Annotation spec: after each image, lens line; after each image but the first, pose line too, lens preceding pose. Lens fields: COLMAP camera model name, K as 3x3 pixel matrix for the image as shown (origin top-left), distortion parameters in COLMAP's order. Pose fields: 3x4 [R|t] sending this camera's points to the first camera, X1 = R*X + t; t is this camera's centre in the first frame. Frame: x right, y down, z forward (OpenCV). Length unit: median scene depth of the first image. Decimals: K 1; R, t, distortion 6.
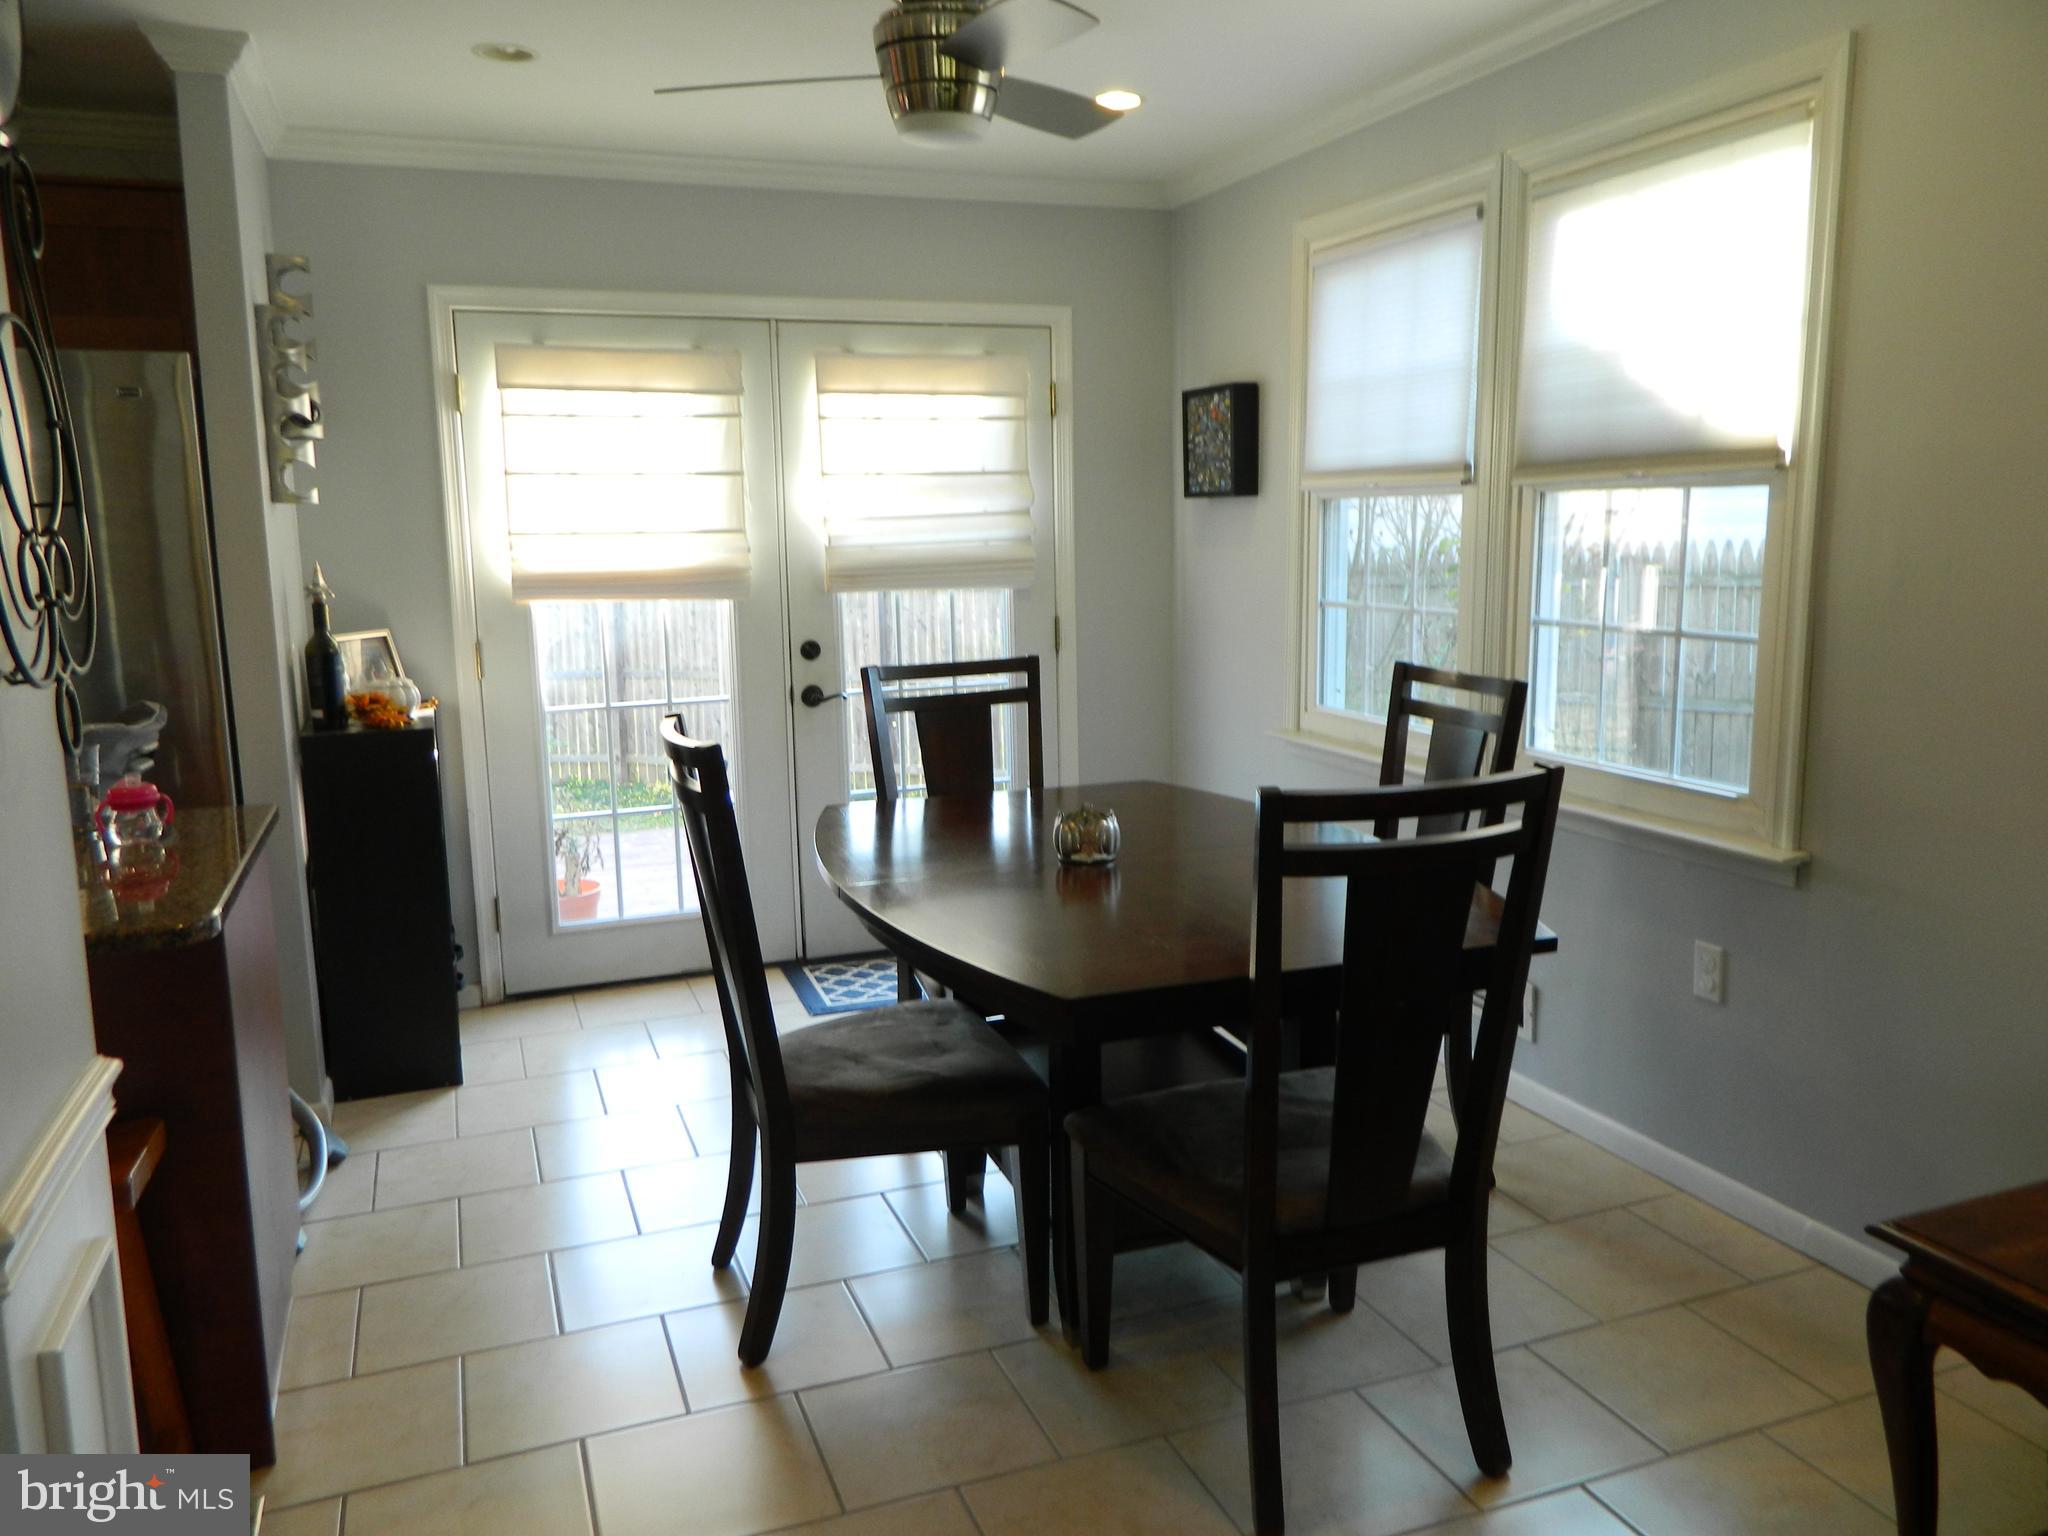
lens RADIAL K [[1516.1, 0, 1033.4], [0, 1516.1, 765.5], [0, 0, 1]] dist [0.012143, -0.008509]
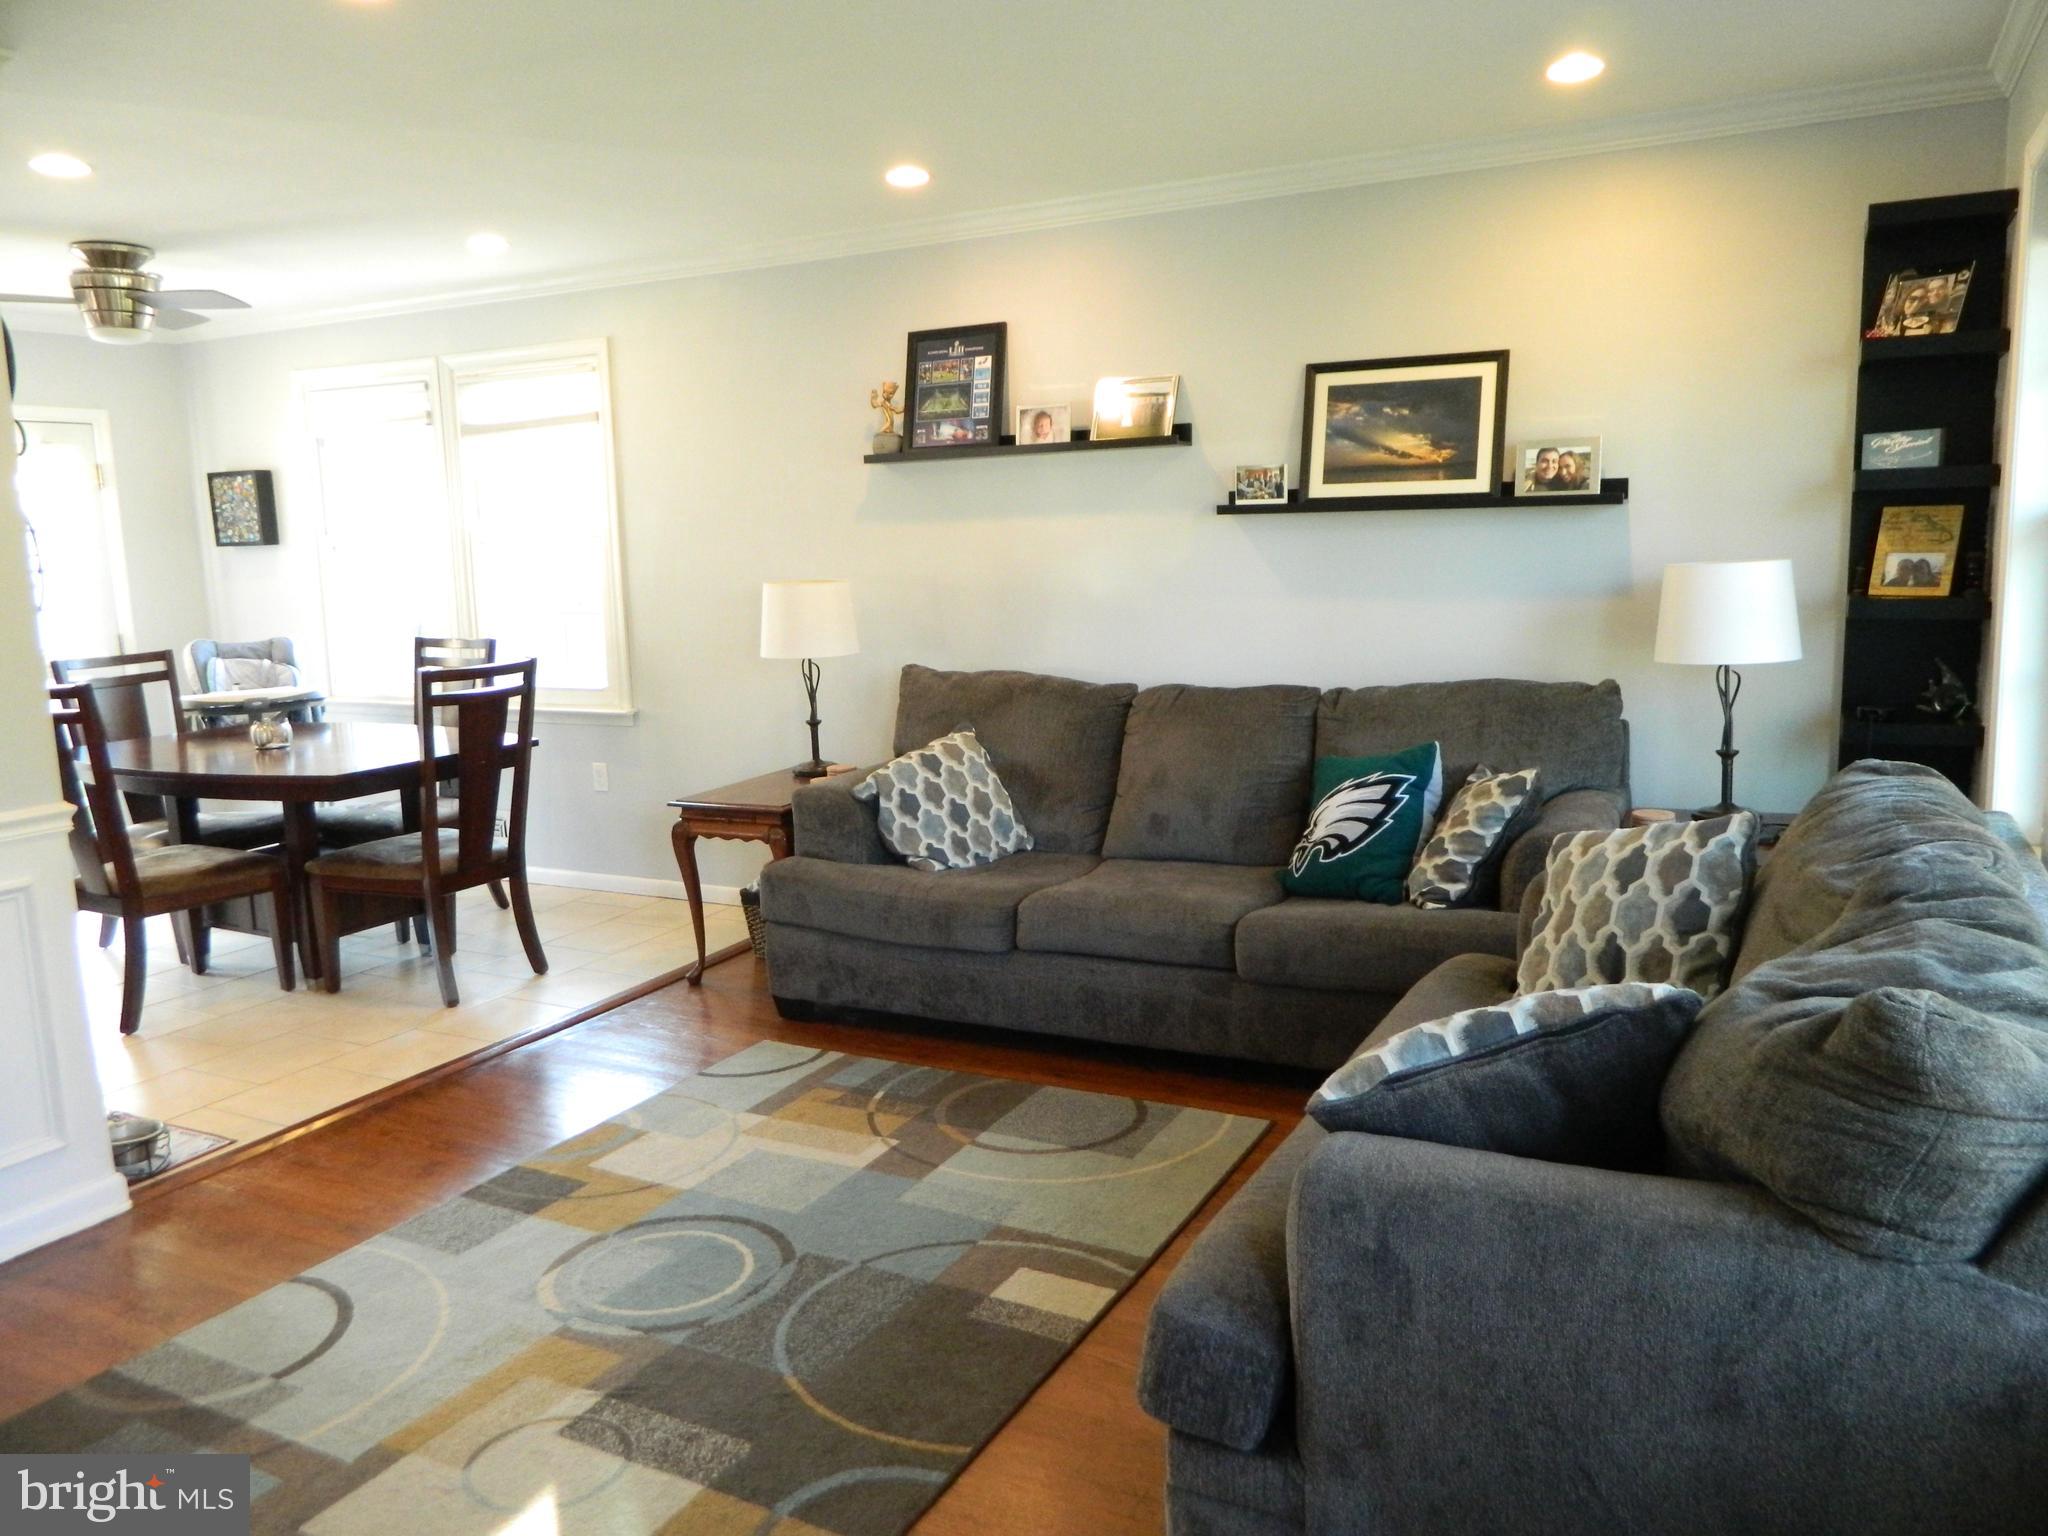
lens RADIAL K [[1516.1, 0, 1024.6], [0, 1516.1, 765.6], [0, 0, 1]] dist [0.012143, -0.008509]
pose [[0.750753, -0.106286, 0.651976, -0.472584], [0.123045, 0.992198, 0.020063, 0.156215], [-0.649022, 0.065160, 0.757974, -0.947035]]
